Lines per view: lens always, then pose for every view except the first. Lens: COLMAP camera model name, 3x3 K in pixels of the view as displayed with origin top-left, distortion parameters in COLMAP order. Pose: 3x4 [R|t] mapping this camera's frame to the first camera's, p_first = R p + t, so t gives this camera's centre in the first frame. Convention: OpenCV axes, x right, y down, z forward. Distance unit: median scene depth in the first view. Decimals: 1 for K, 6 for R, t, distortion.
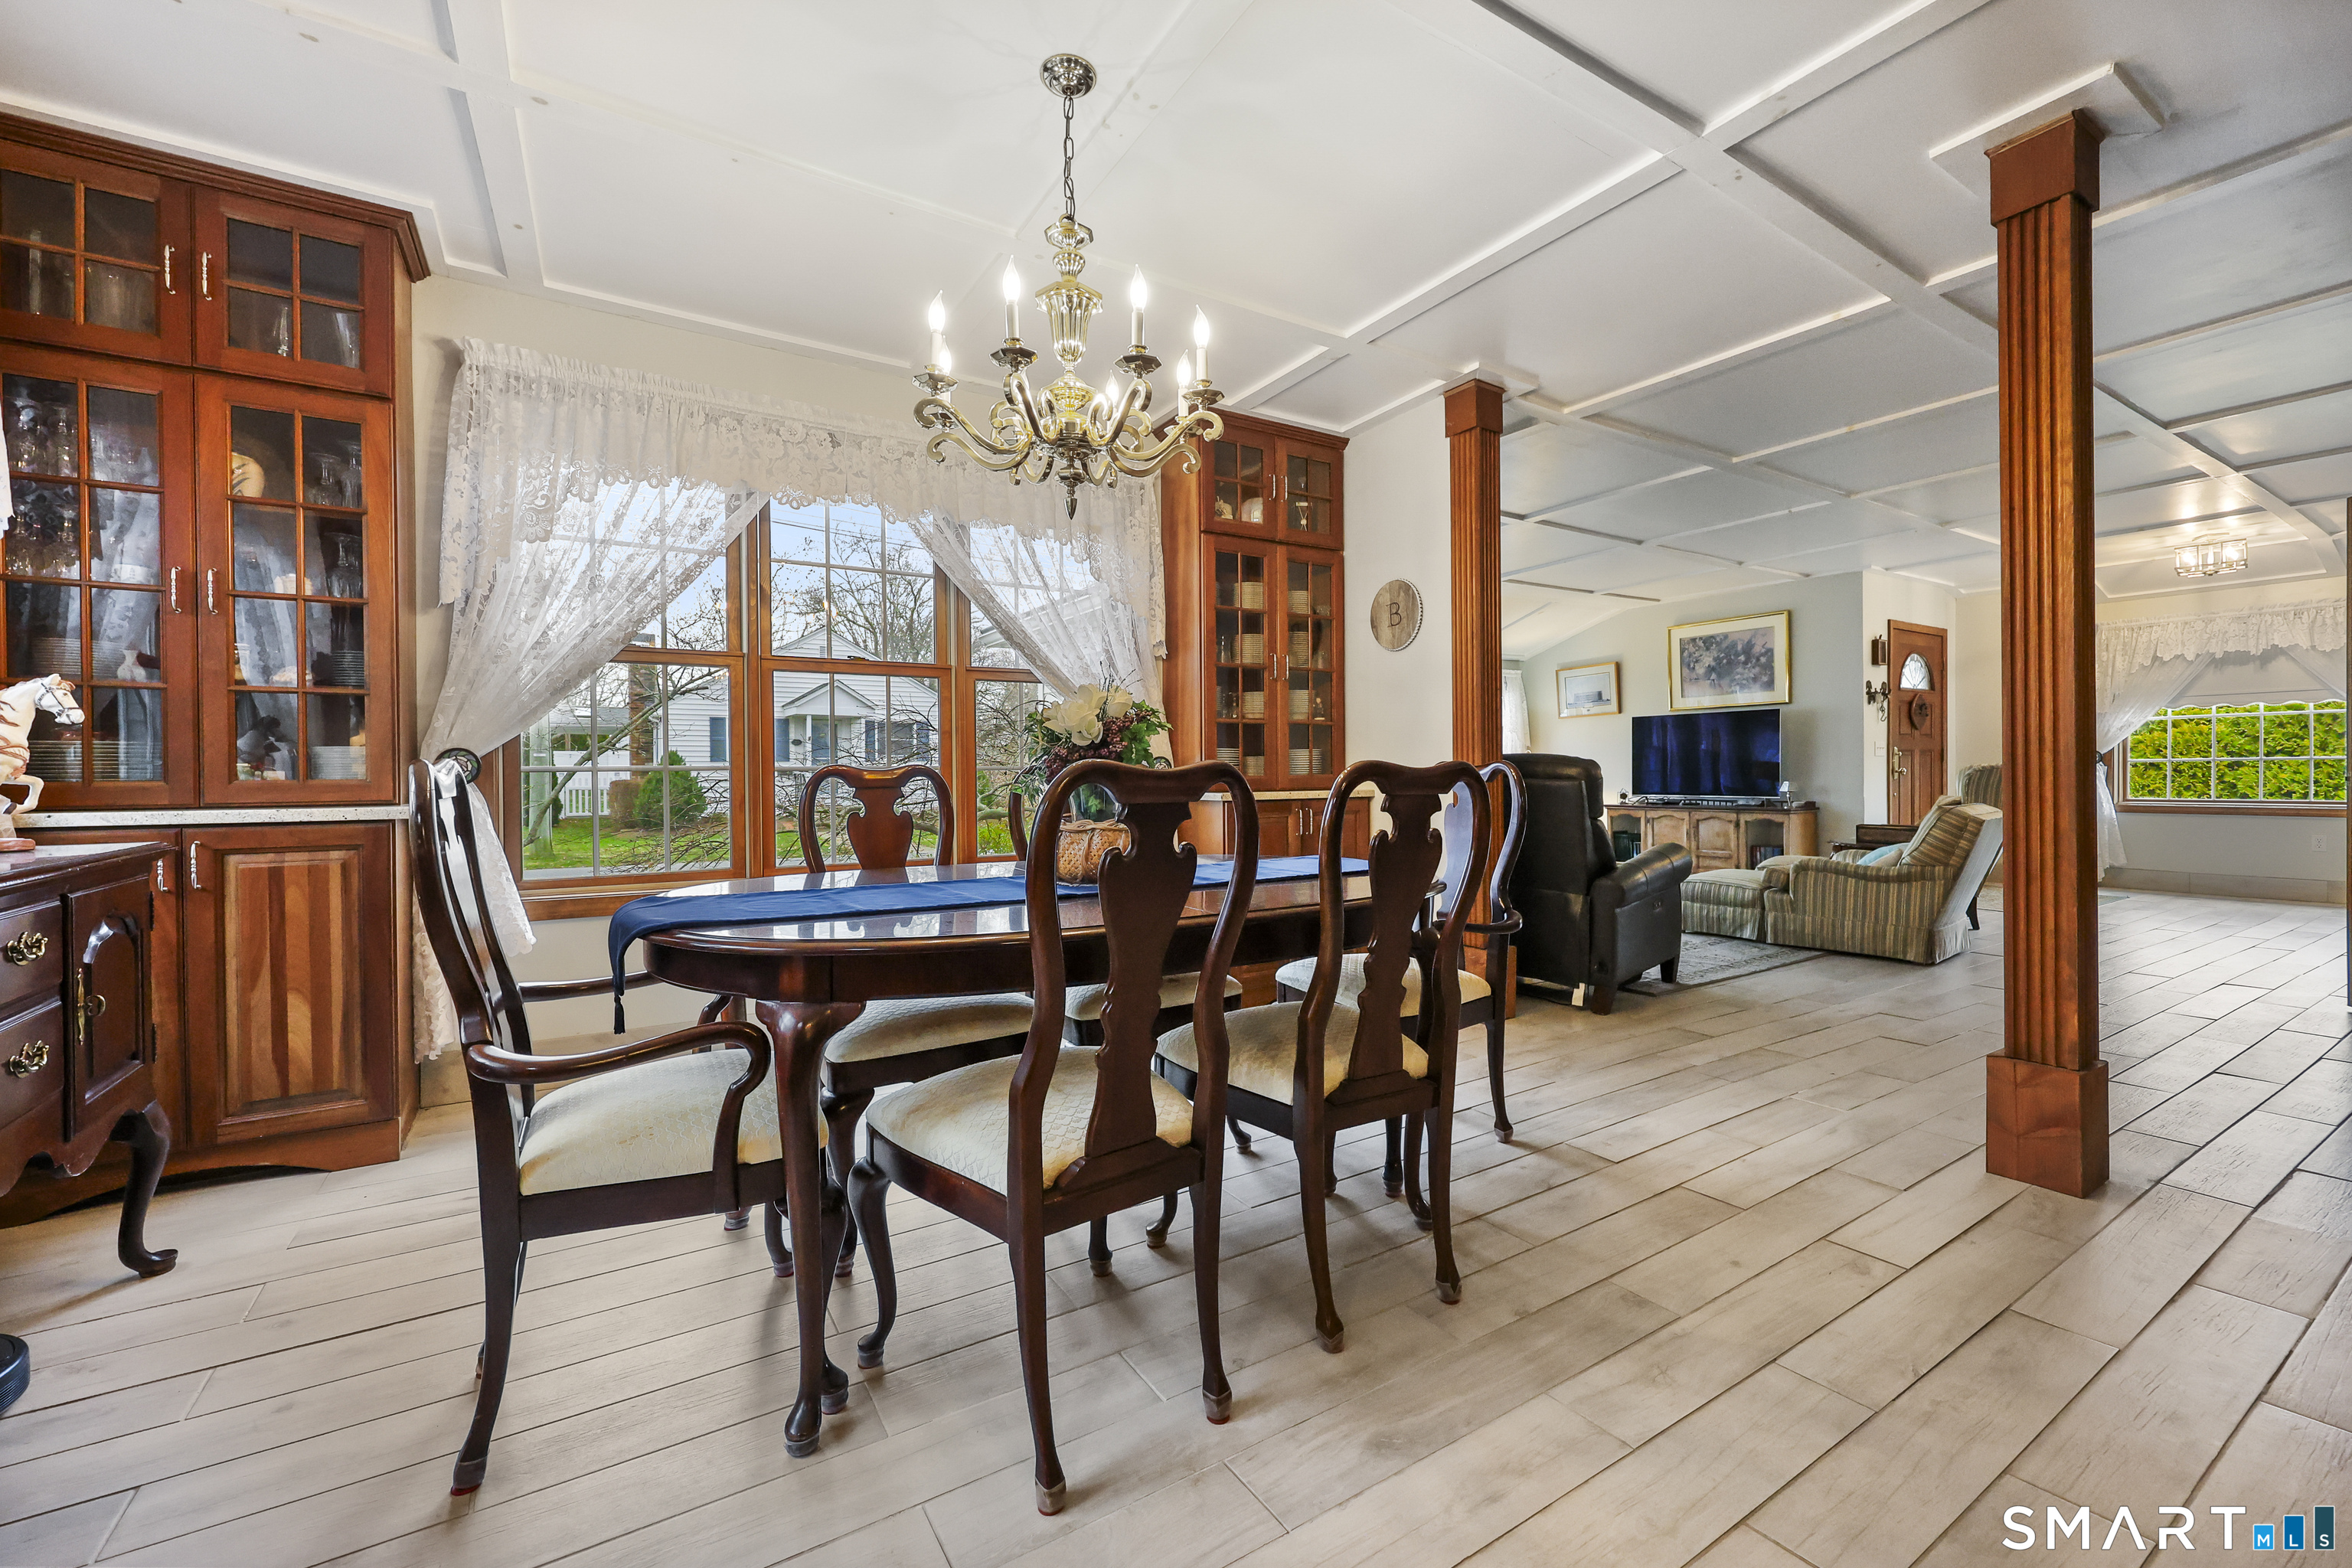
lens RADIAL K [[956.6, 0, 1195.2], [0, 956.6, 773.8], [0, 0, 1]] dist [-0.000243, 0.000747]
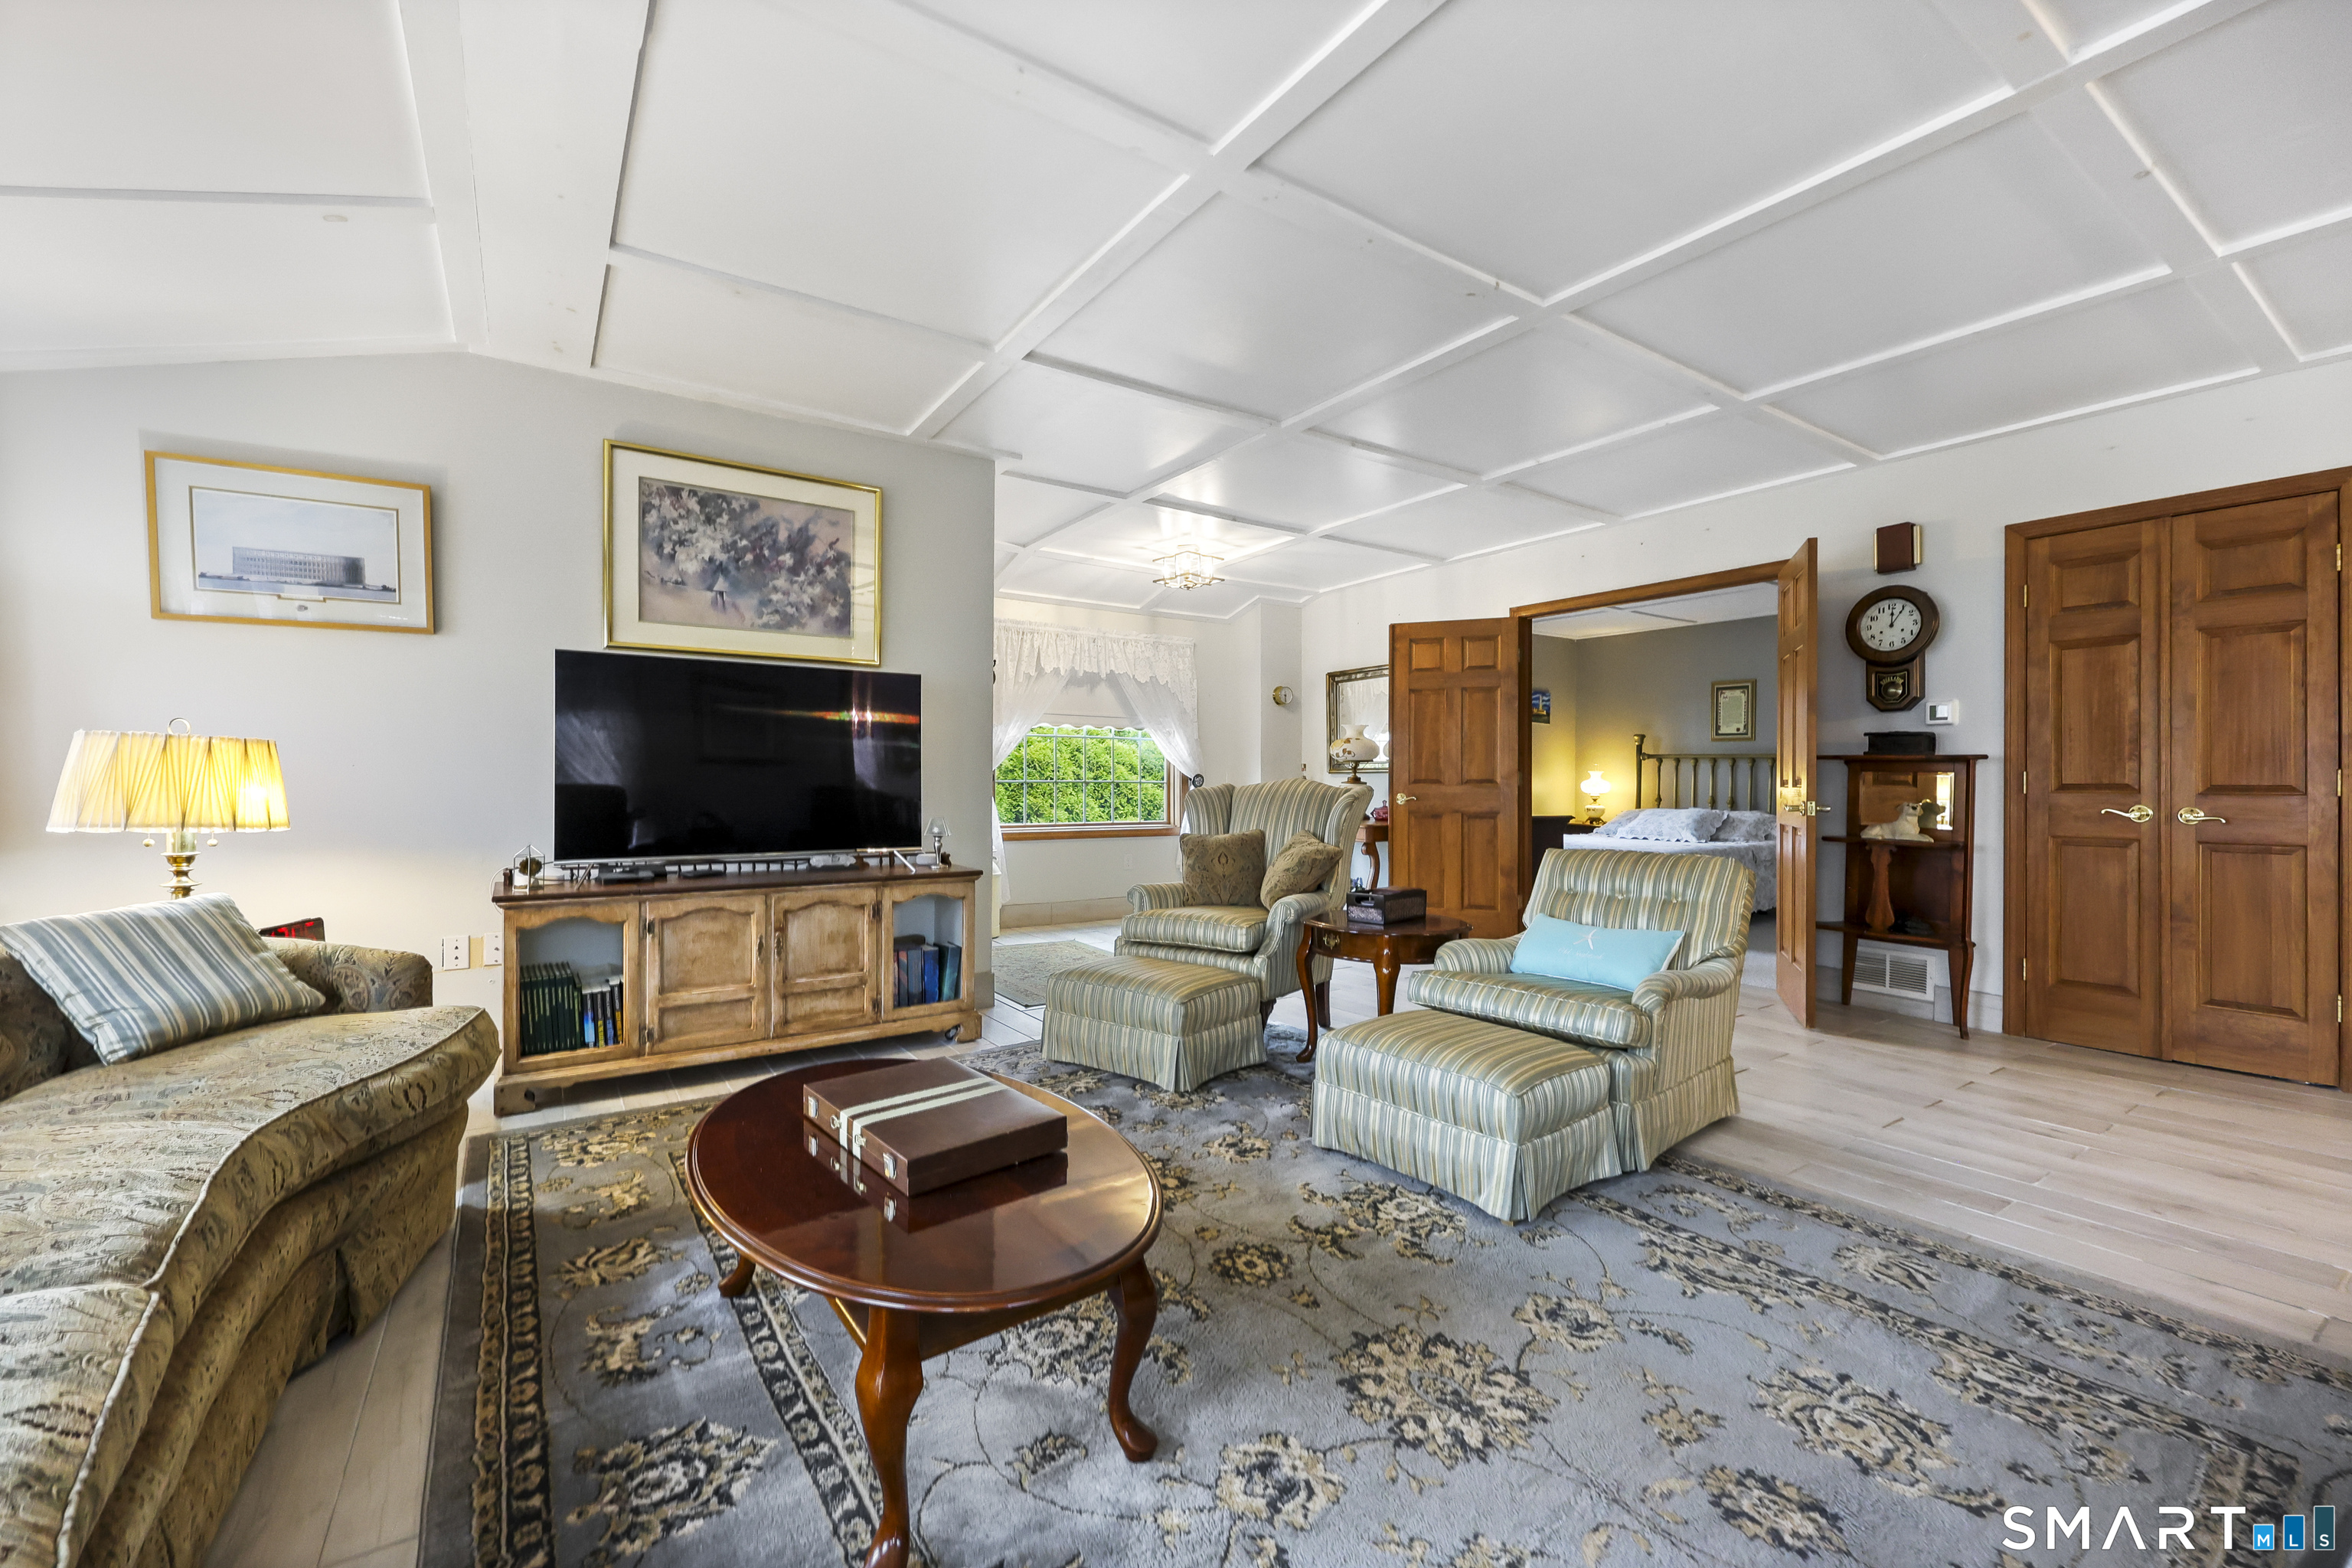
lens RADIAL K [[956.6, 0, 1186.1], [0, 956.6, 792.4], [0, 0, 1]] dist [-0.000243, 0.000747]
pose [[-0.020060, -0.001075, 0.999798, 0.184021], [-0.002039, 0.999997, 0.001034, -0.011365], [-0.999797, -0.002018, -0.020062, 1.630327]]
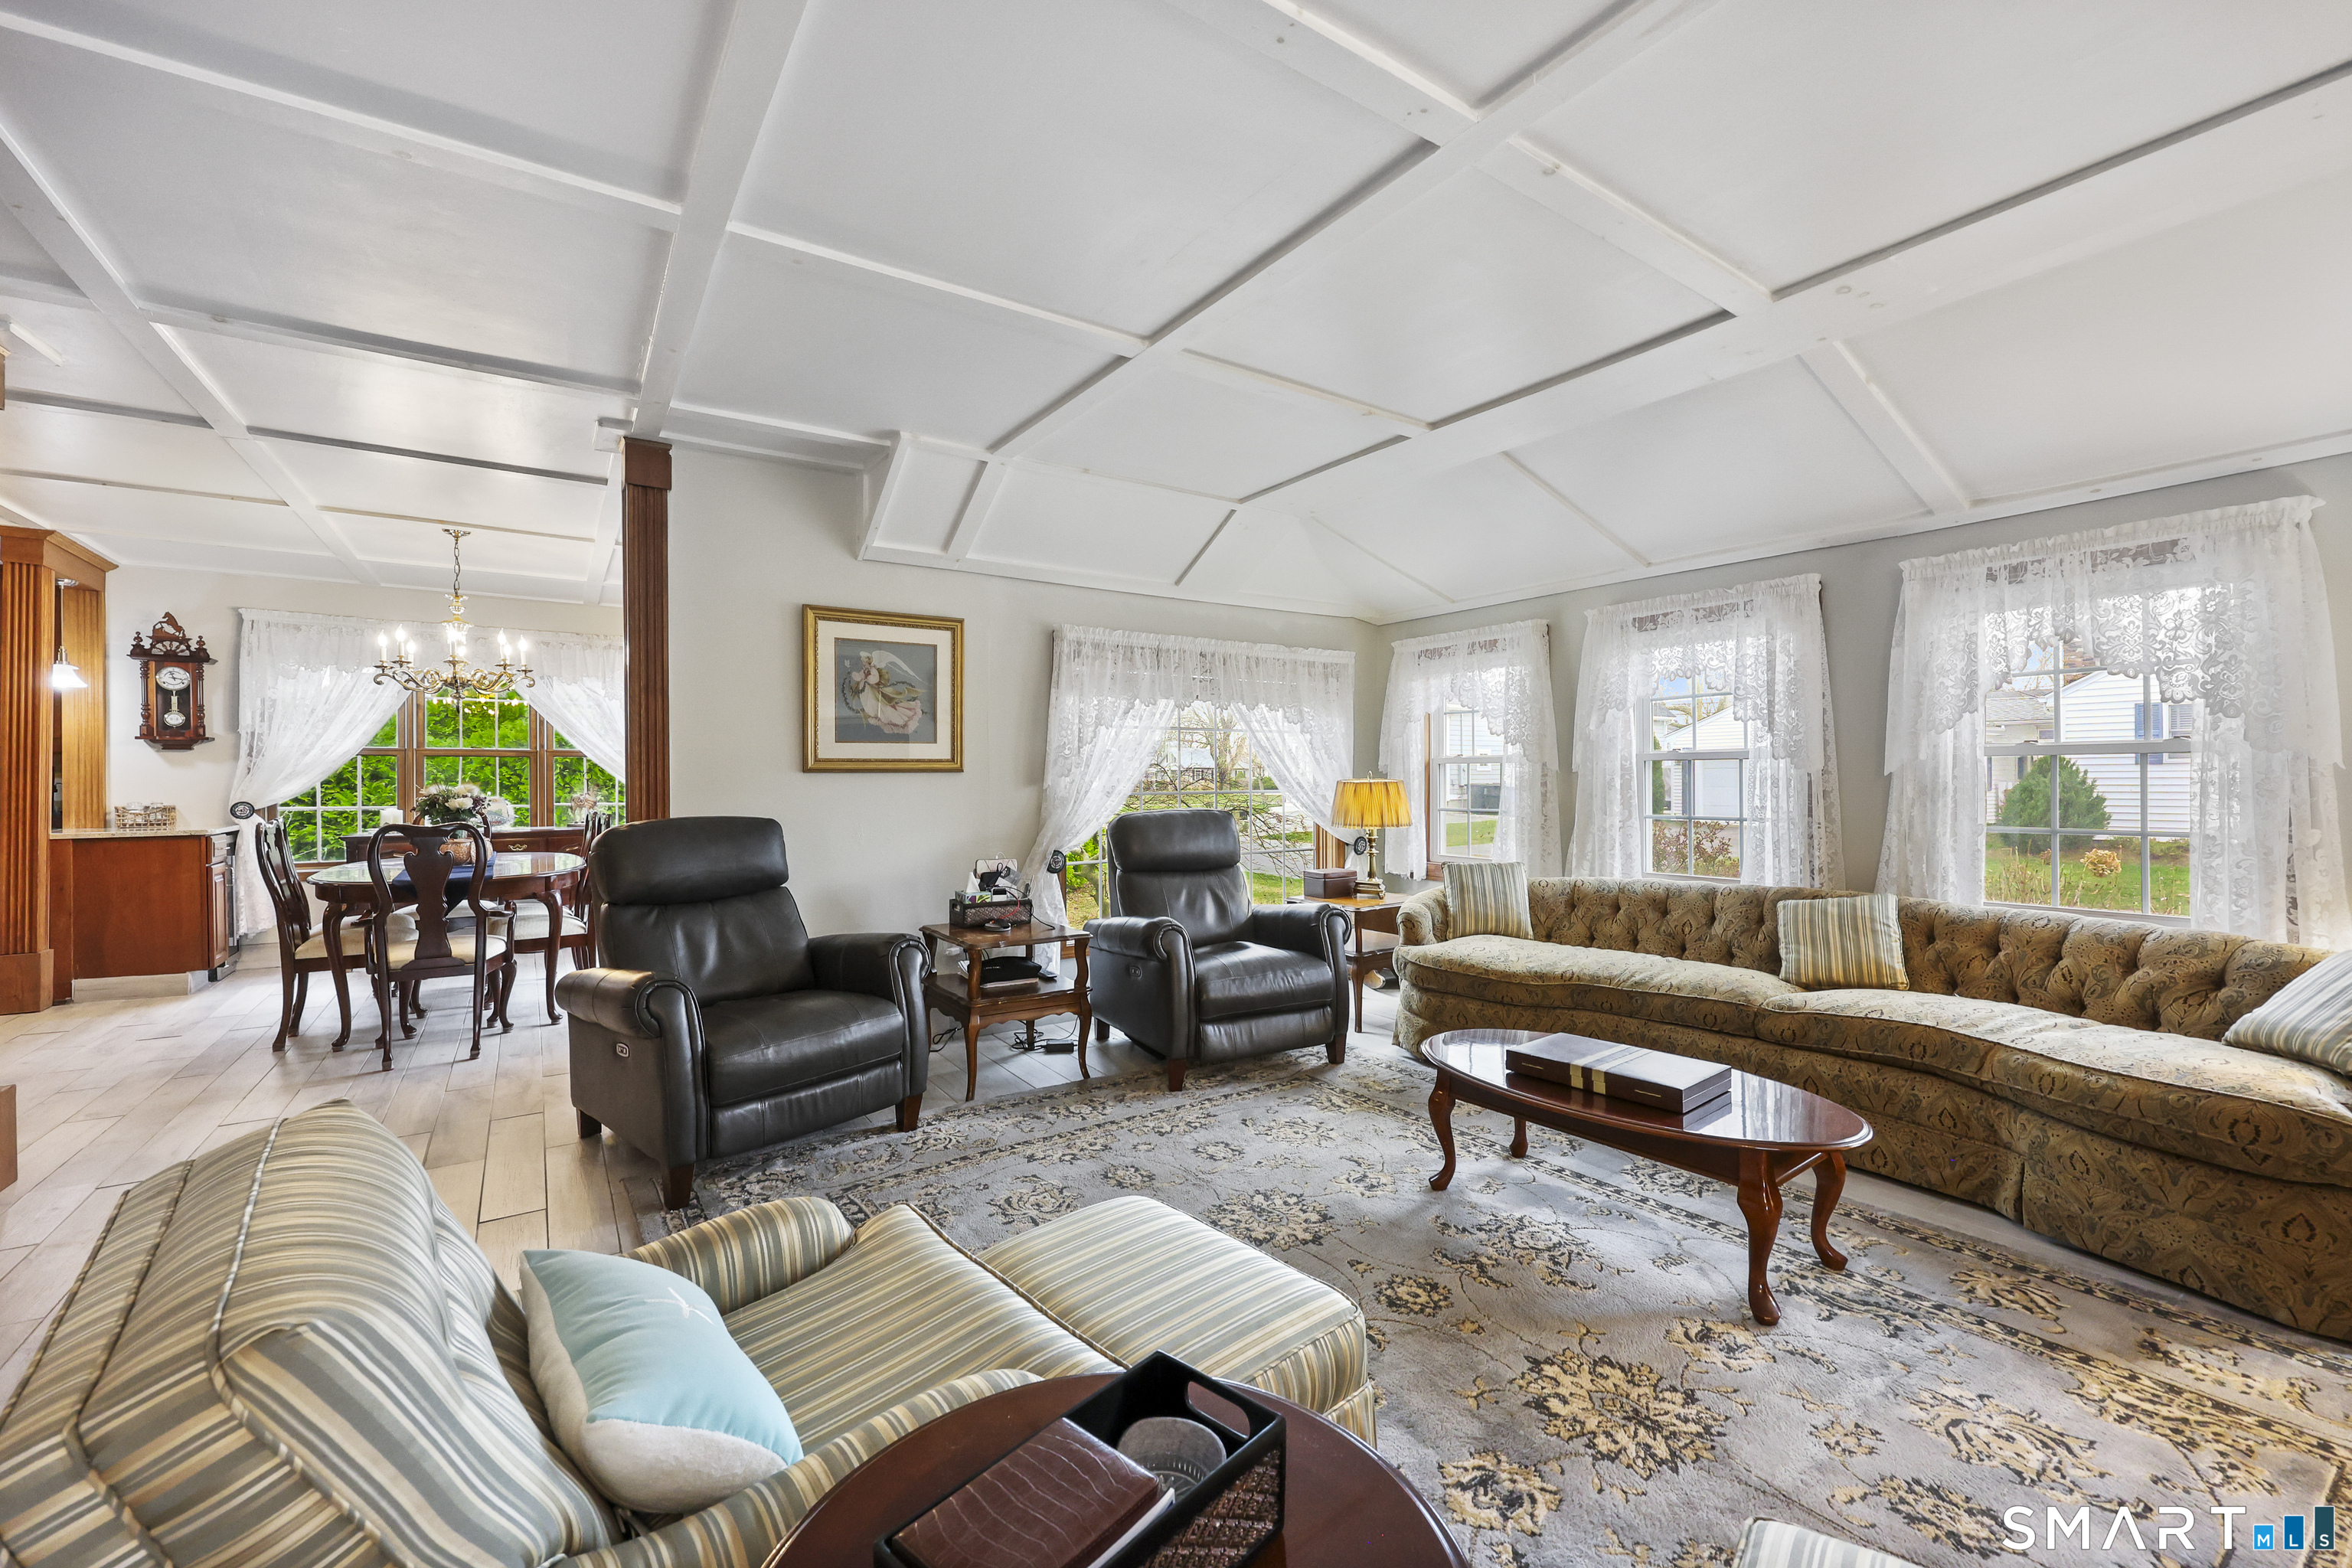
lens RADIAL K [[956.6, 0, 1180.9], [0, 956.6, 786.1], [0, 0, 1]] dist [-0.000243, 0.000747]
pose [[0.010238, 0.013817, -0.999852, 1.192423], [0.003913, 0.999896, 0.013858, -0.057023], [0.999940, -0.004054, 0.010183, 1.454967]]
